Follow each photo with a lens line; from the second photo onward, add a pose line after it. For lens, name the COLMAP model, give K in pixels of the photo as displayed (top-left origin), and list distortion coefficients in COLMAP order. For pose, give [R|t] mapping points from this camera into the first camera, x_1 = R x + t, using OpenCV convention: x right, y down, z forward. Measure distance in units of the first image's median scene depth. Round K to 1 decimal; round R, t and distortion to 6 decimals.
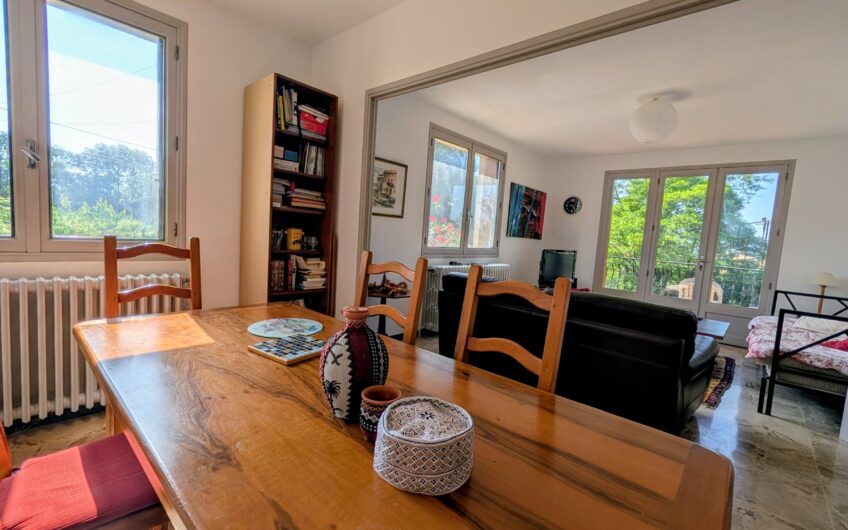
lens RADIAL K [[369.5, 0, 424.0], [0, 369.5, 265.0], [0, 0, 1]] dist [0.000659, 0.000007]
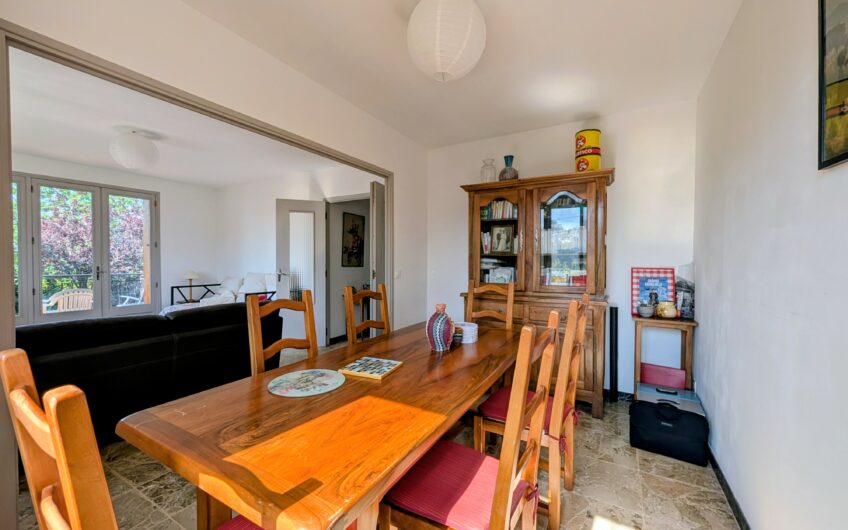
lens RADIAL K [[331.7, 0, 424.0], [0, 331.7, 265.0], [0, 0, 1]] dist [0.000497, -0.000070]
pose [[-0.201792, -0.085279, 0.975709, -0.474308], [0.071539, 0.992258, 0.101521, -0.075541], [-0.976812, 0.090287, -0.194129, 0.321467]]
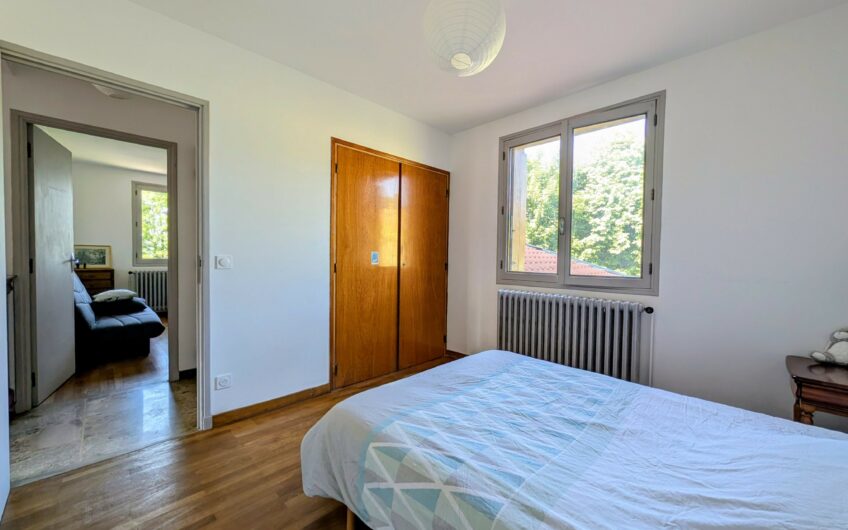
lens RADIAL K [[323.7, 0, 424.0], [0, 323.7, 265.0], [0, 0, 1]] dist [0.000075, -0.000130]
pose [[0.996952, -0.051506, -0.058599, 0.669661], [0.047527, 0.996595, -0.067373, 0.033196], [0.061870, 0.064383, 0.996006, 0.482537]]
